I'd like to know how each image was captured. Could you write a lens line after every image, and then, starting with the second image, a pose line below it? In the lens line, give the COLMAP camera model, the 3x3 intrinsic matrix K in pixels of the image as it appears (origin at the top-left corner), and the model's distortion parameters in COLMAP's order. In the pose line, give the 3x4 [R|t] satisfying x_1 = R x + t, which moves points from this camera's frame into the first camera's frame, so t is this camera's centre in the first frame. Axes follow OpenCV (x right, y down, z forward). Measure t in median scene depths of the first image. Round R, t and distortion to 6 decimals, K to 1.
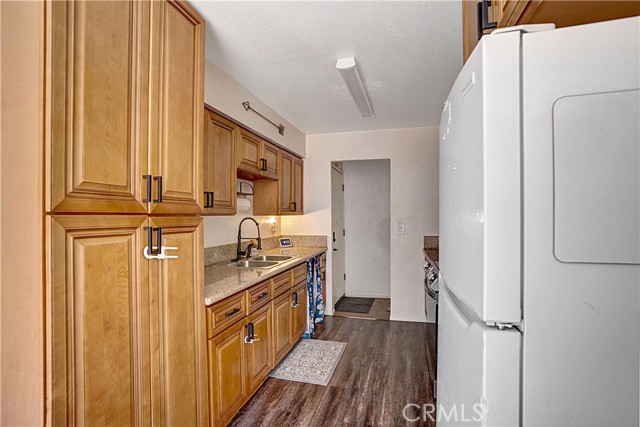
lens RADIAL K [[320.2, 0, 320.0], [0, 320.2, 213.5], [0, 0, 1]] dist [-0.045786, 0.000076]
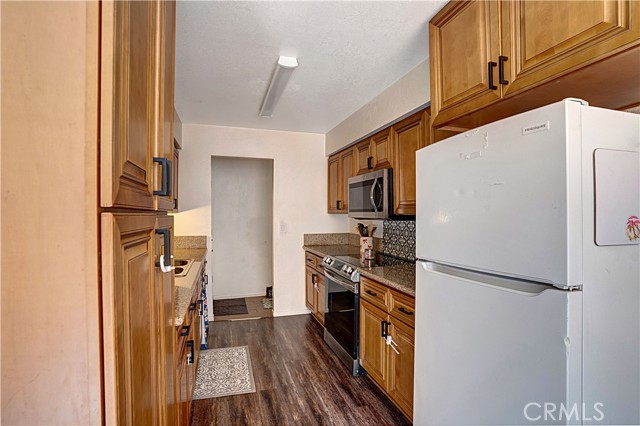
lens RADIAL K [[318.4, 0, 320.0], [0, 318.4, 213.0], [0, 0, 1]] dist [-0.057290, 0.000298]
pose [[0.841000, 0.012093, 0.540900, -0.302350], [-0.013868, 0.999904, -0.000792, 0.000541], [-0.540858, -0.006835, 0.841086, 0.093758]]
